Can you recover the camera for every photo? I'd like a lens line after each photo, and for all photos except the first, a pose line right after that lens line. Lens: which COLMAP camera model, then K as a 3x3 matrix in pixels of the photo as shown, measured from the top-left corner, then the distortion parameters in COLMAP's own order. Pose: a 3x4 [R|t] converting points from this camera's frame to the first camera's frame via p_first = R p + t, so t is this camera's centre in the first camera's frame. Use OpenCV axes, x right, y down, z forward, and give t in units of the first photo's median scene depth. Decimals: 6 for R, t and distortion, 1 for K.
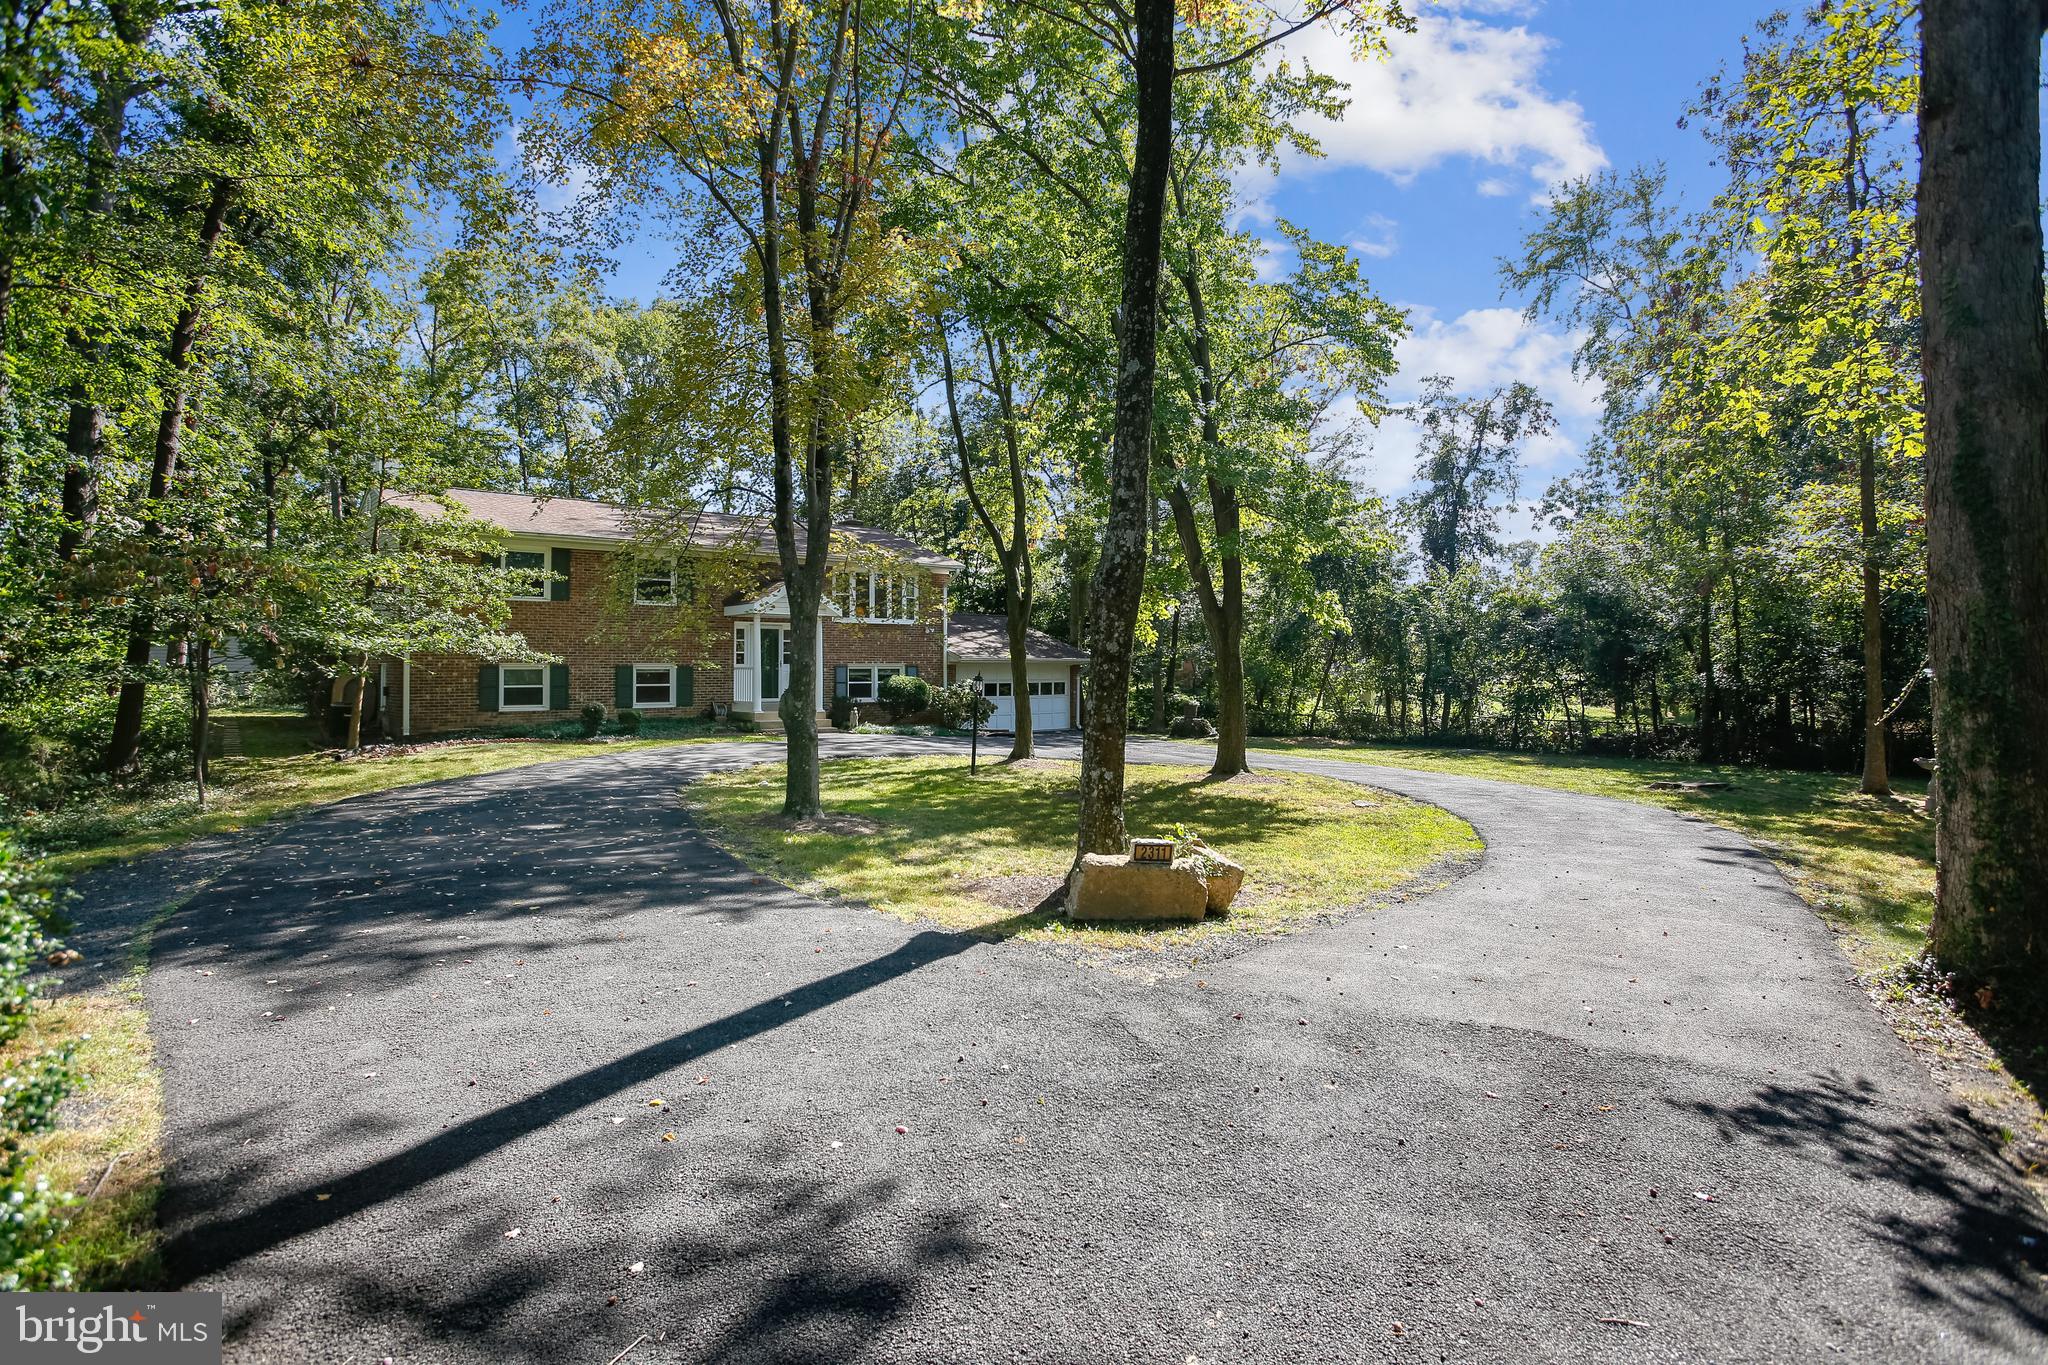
lens RADIAL K [[1064.6, 0, 1023.5], [0, 1064.6, 676.0], [0, 0, 1]] dist [-0.000121, -0.000004]
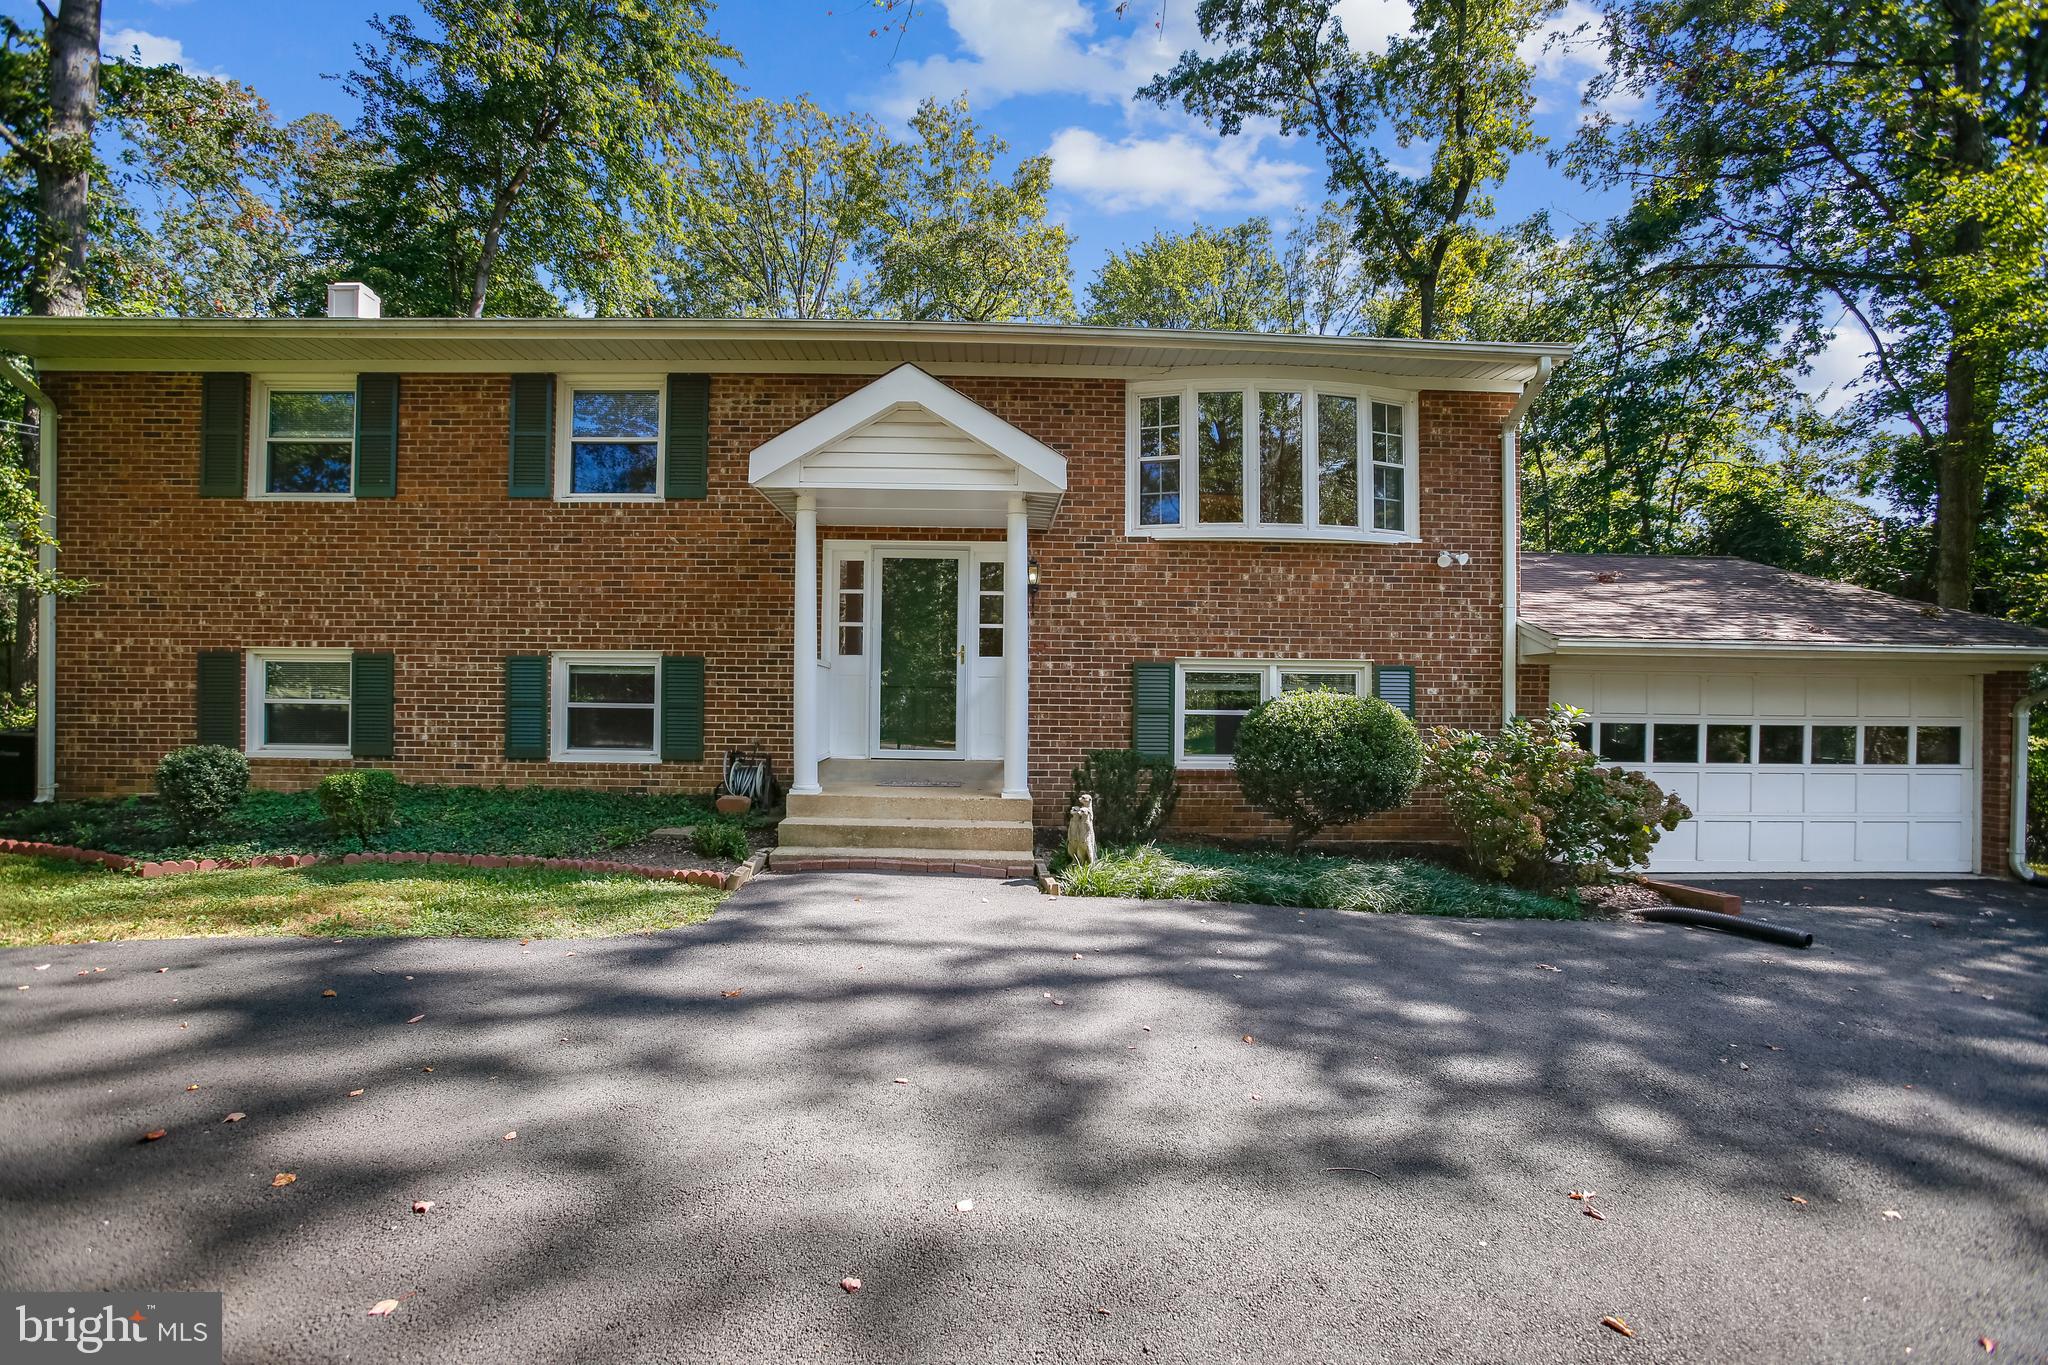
lens RADIAL K [[962.8, 0, 1024.6], [0, 962.8, 693.1], [0, 0, 1]] dist [0.004891, 0.002391]
pose [[0.788004, 0.002855, -0.615664, -0.006012], [-0.015691, 0.999758, -0.015447, 0.005694], [0.615470, 0.021833, 0.787858, 0.699264]]
